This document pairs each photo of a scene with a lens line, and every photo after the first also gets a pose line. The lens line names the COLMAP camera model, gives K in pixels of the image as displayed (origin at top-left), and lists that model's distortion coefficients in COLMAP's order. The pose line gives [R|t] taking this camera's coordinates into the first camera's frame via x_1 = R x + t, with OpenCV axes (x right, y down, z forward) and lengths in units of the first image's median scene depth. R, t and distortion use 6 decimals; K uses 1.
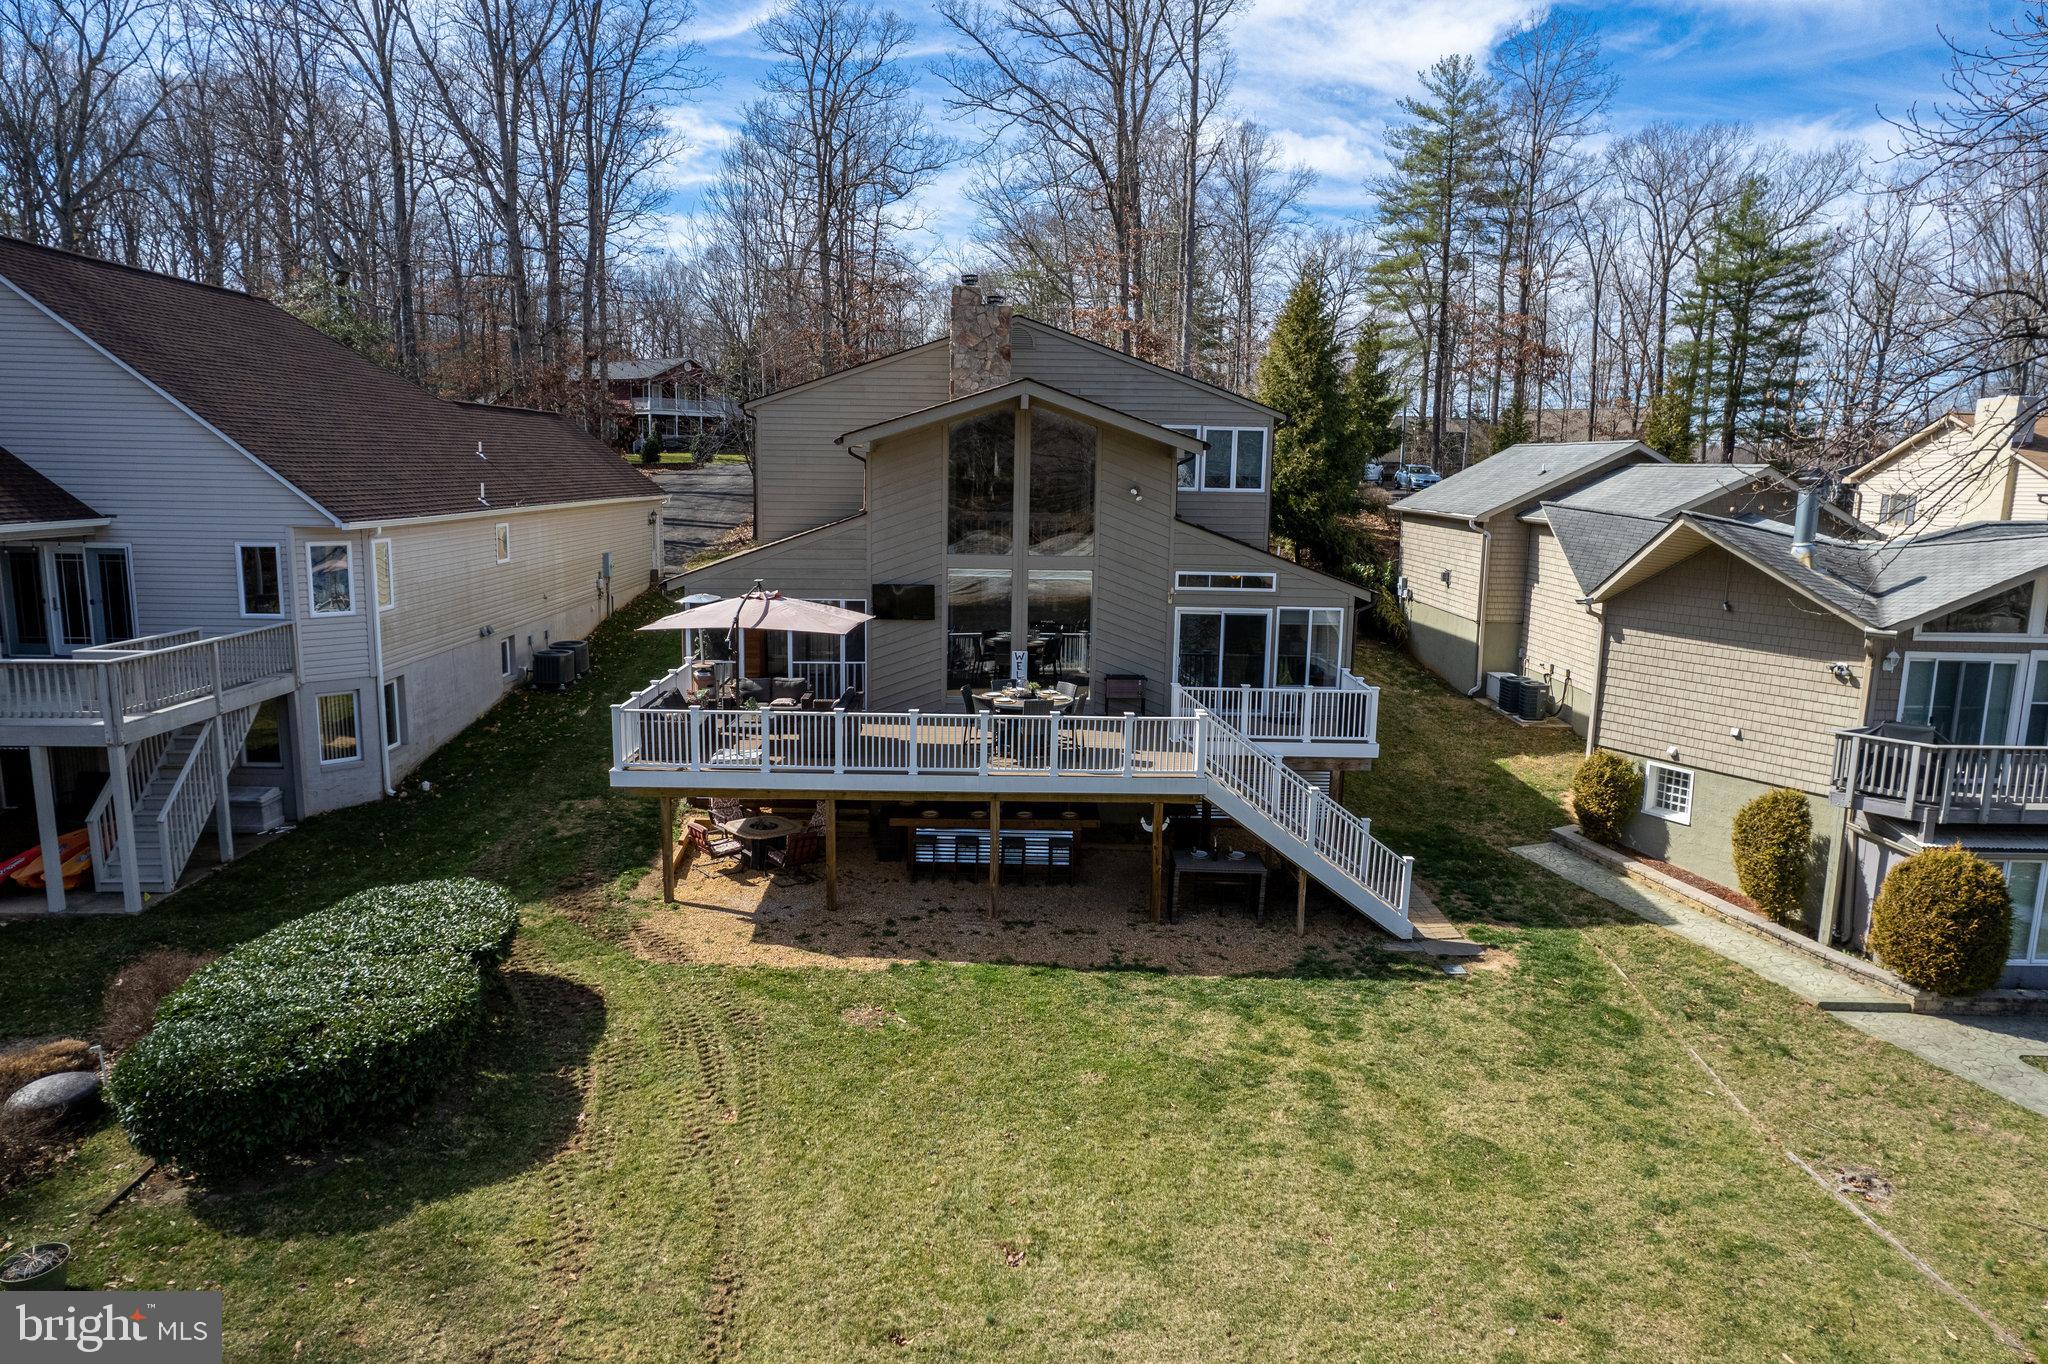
lens RADIAL K [[1318.1, 0, 1017.0], [0, 1318.1, 676.9], [0, 0, 1]] dist [-0.087848, 0.085293]
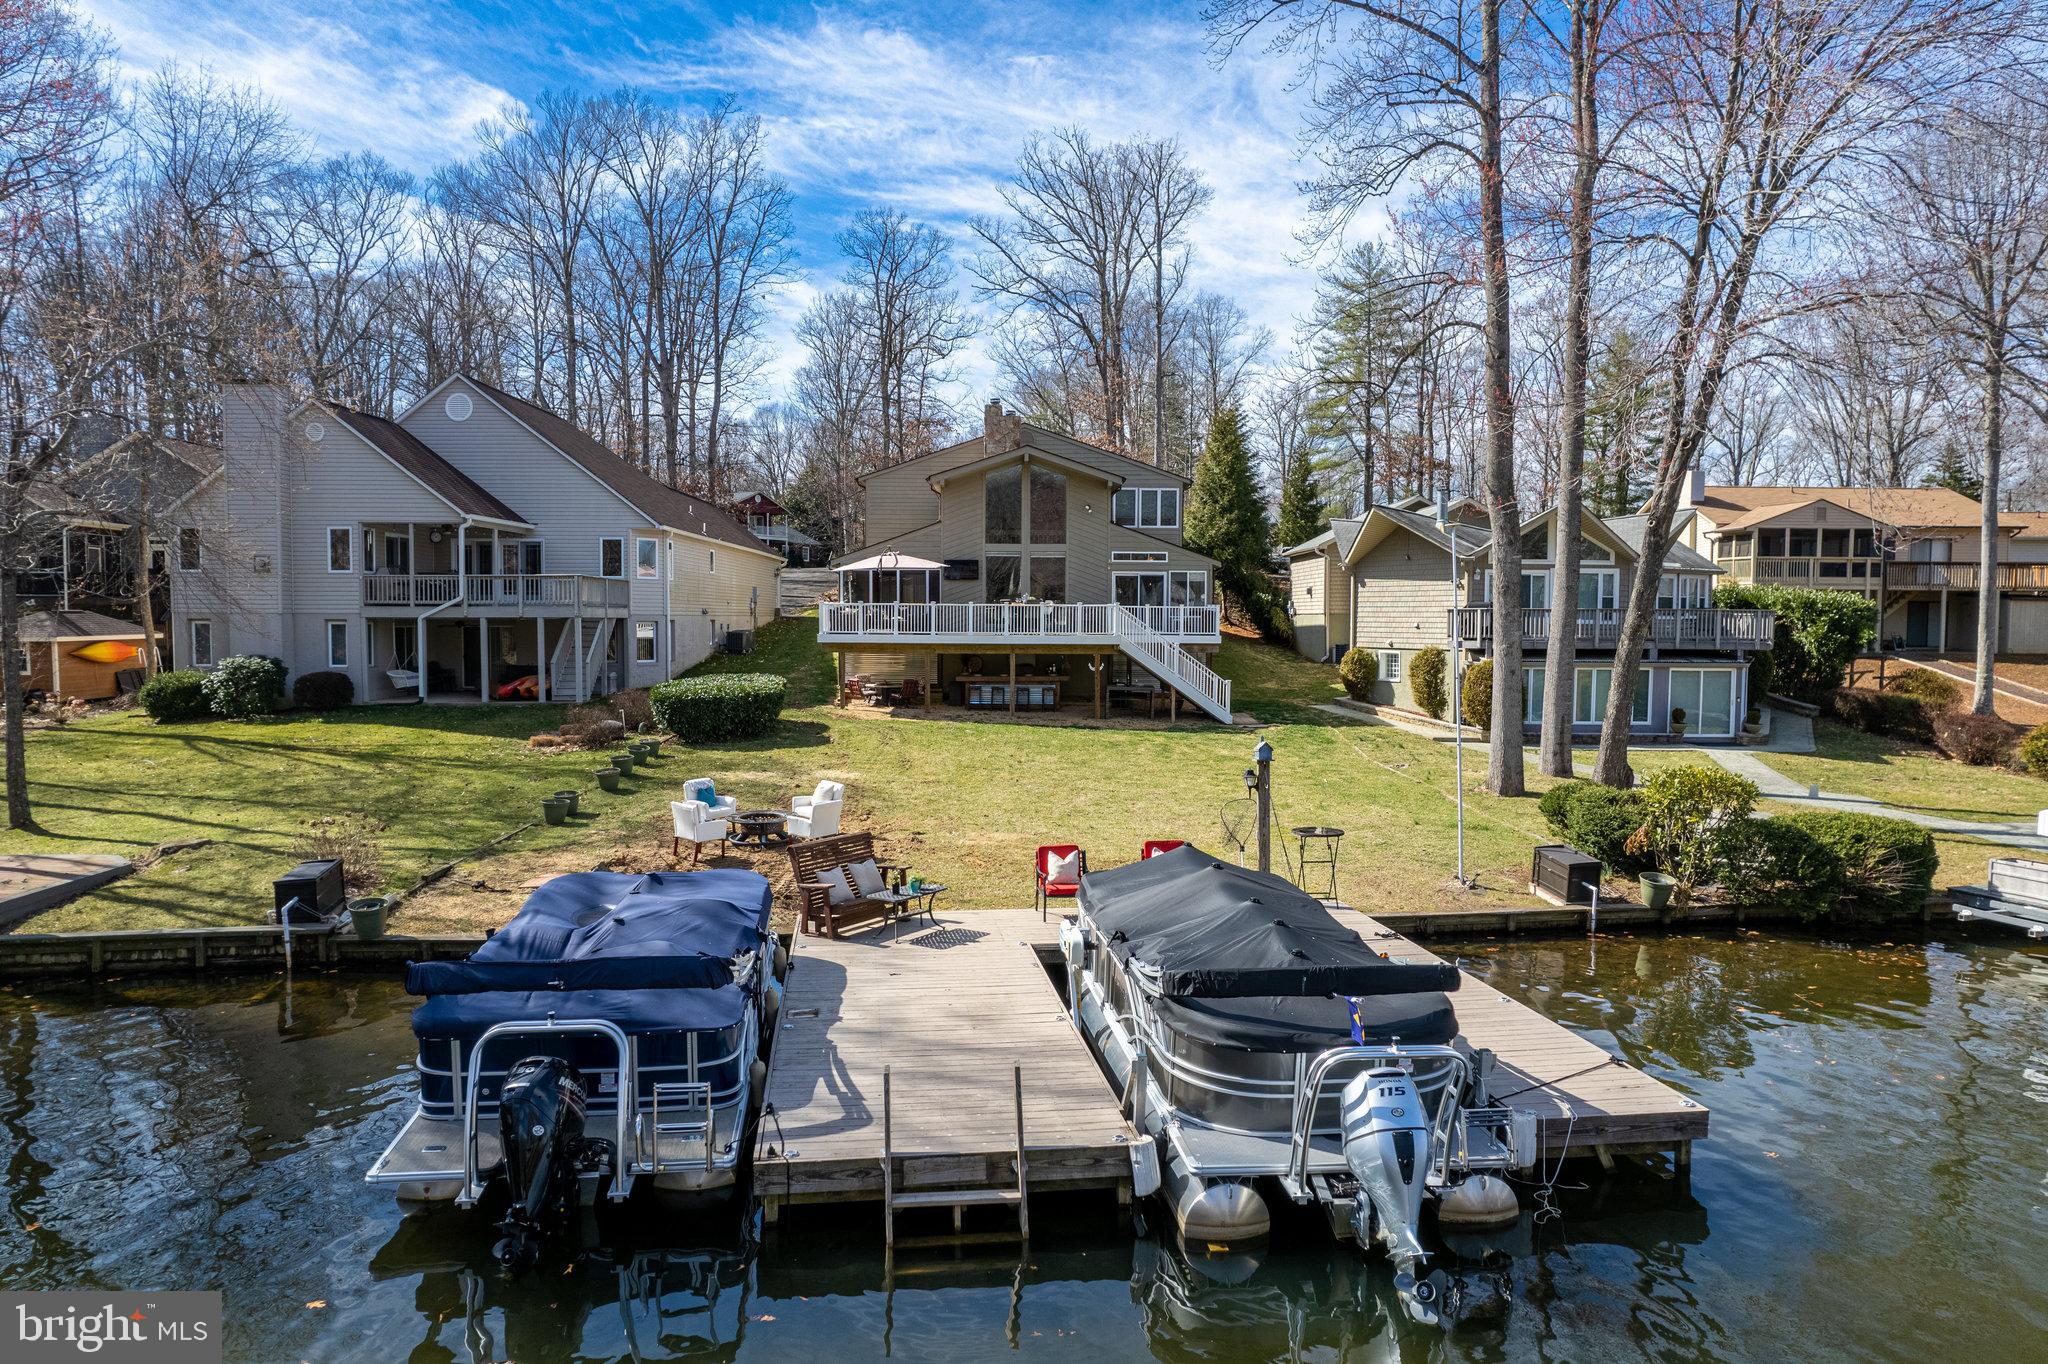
lens RADIAL K [[1307.4, 0, 986.1], [0, 1307.4, 685.4], [0, 0, 1]] dist [-0.078627, 0.082035]
pose [[0.999230, -0.008362, -0.038346, 0.015596], [0.004168, 0.994122, -0.108184, 0.307768], [0.039025, 0.107941, 0.993391, -0.797872]]
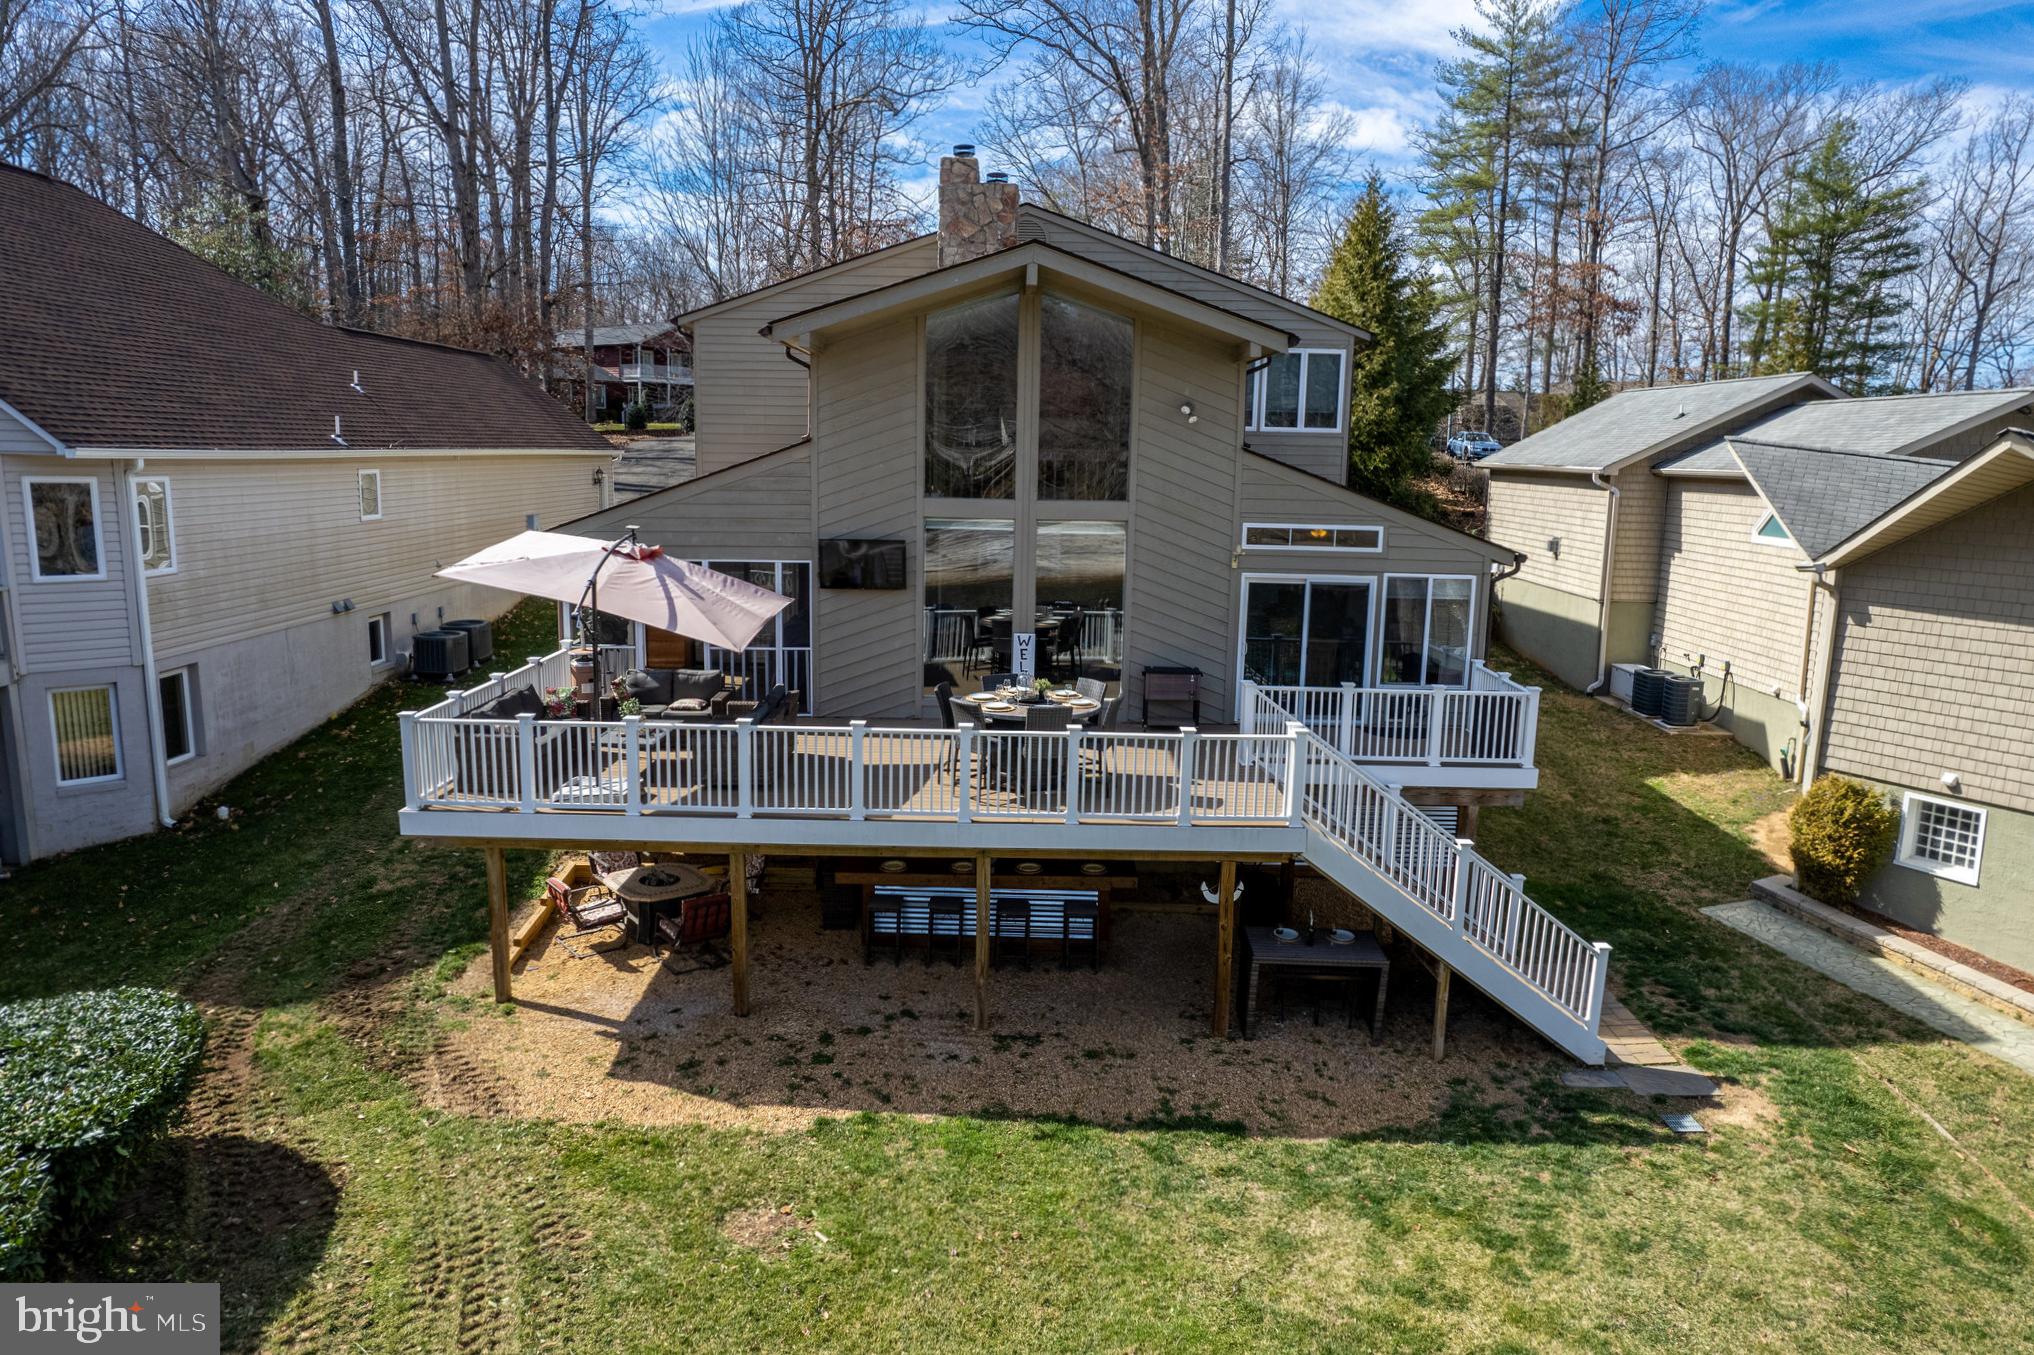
lens RADIAL K [[1321.7, 0, 1016.9], [0, 1321.7, 672.3], [0, 0, 1]] dist [-0.097505, 0.094500]
pose [[0.999922, 0.004526, -0.011643, 0.006760], [-0.004437, 0.999961, 0.007623, -0.004223], [0.011677, -0.007571, 0.999903, 0.294664]]
